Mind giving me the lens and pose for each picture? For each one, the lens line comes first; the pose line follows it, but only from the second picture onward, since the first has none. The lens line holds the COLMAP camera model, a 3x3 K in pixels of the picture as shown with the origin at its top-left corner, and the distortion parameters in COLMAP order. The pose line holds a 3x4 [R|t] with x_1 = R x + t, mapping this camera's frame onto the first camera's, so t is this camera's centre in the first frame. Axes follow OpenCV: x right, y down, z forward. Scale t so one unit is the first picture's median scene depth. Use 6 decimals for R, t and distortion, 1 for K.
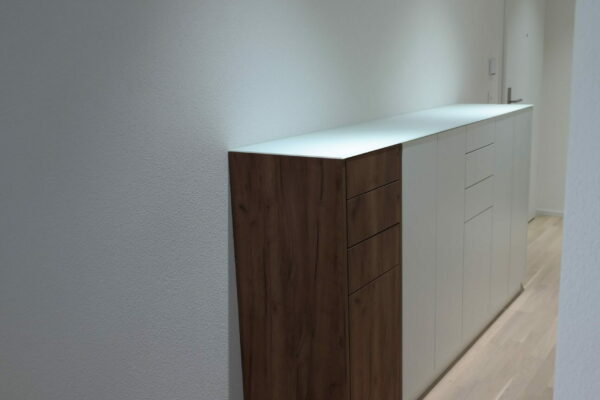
lens RADIAL K [[619.4, 0, 300.1], [0, 619.4, 200.0], [0, 0, 1]] dist [-0.013720, 0.000000]
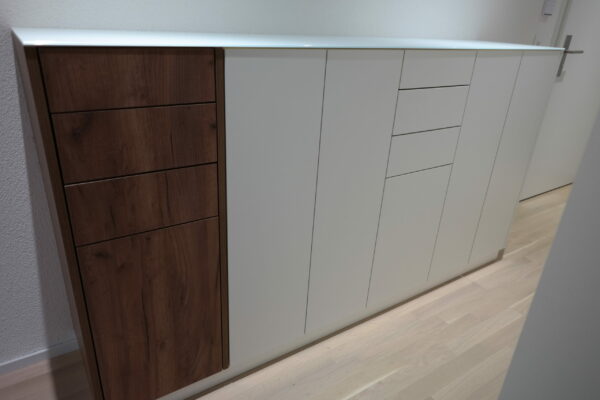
lens RADIAL K [[416.7, 0, 300.0], [0, 416.7, 199.7], [0, 0, 1]] dist [-0.013429, 0.007399]
pose [[0.931472, 0.226204, -0.284941, 0.338645], [-0.165646, 0.961009, 0.221413, -0.038845], [0.323915, -0.159041, 0.932623, 0.478514]]
